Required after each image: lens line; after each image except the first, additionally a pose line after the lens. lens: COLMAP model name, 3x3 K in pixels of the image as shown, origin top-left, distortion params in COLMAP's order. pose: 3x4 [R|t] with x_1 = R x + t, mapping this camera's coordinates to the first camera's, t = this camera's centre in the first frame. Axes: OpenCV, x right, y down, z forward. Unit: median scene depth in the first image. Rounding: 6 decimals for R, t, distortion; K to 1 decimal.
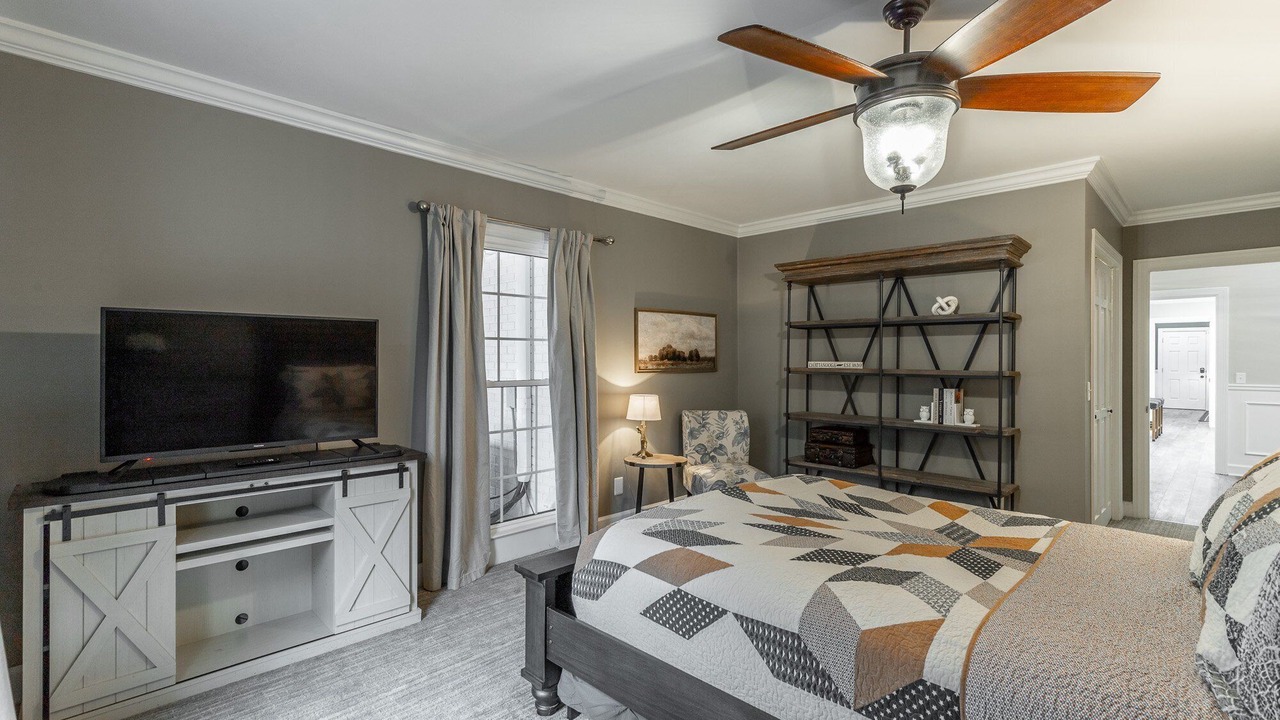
lens RADIAL K [[584.3, 0, 644.9], [0, 584.3, 365.2], [0, 0, 1]] dist [0.005767, 0.000636]
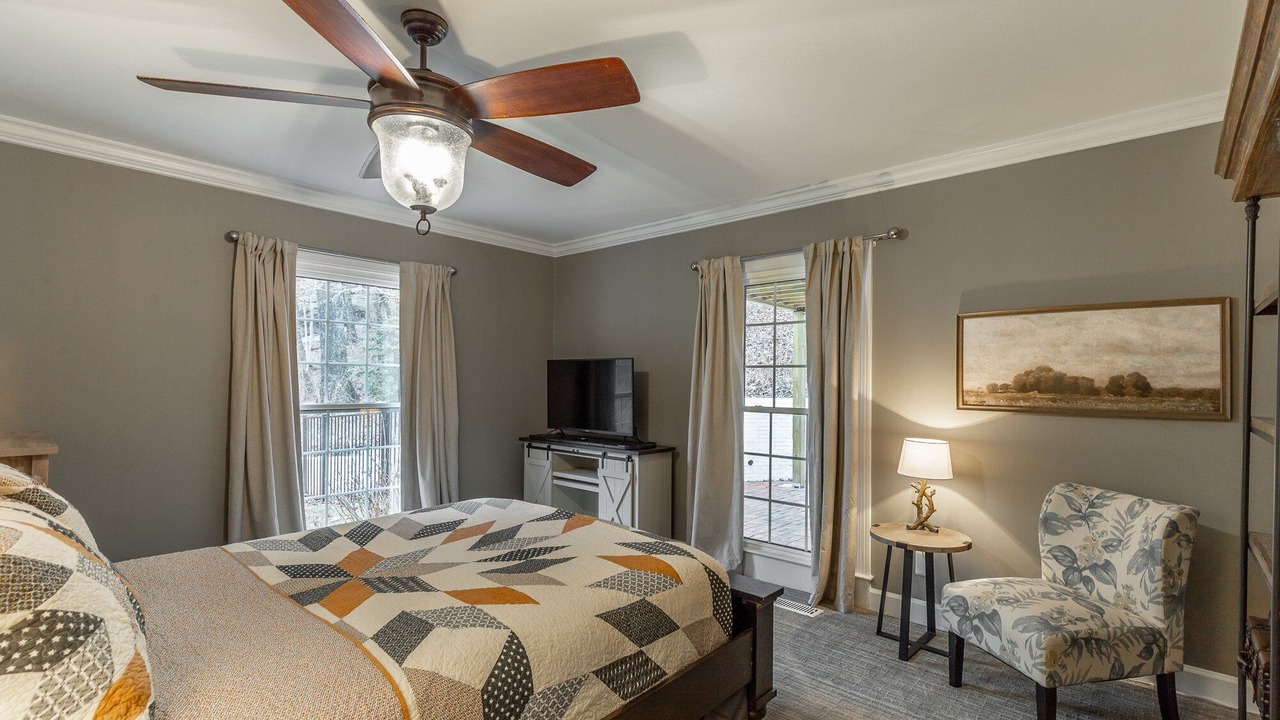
lens RADIAL K [[584.3, 0, 644.9], [0, 584.3, 365.2], [0, 0, 1]] dist [0.005767, 0.000636]
pose [[0.054197, -0.028609, -0.998120, 0.644036], [-0.025357, 0.999228, -0.030018, -0.008524], [0.998208, 0.026937, 0.053430, 0.591820]]
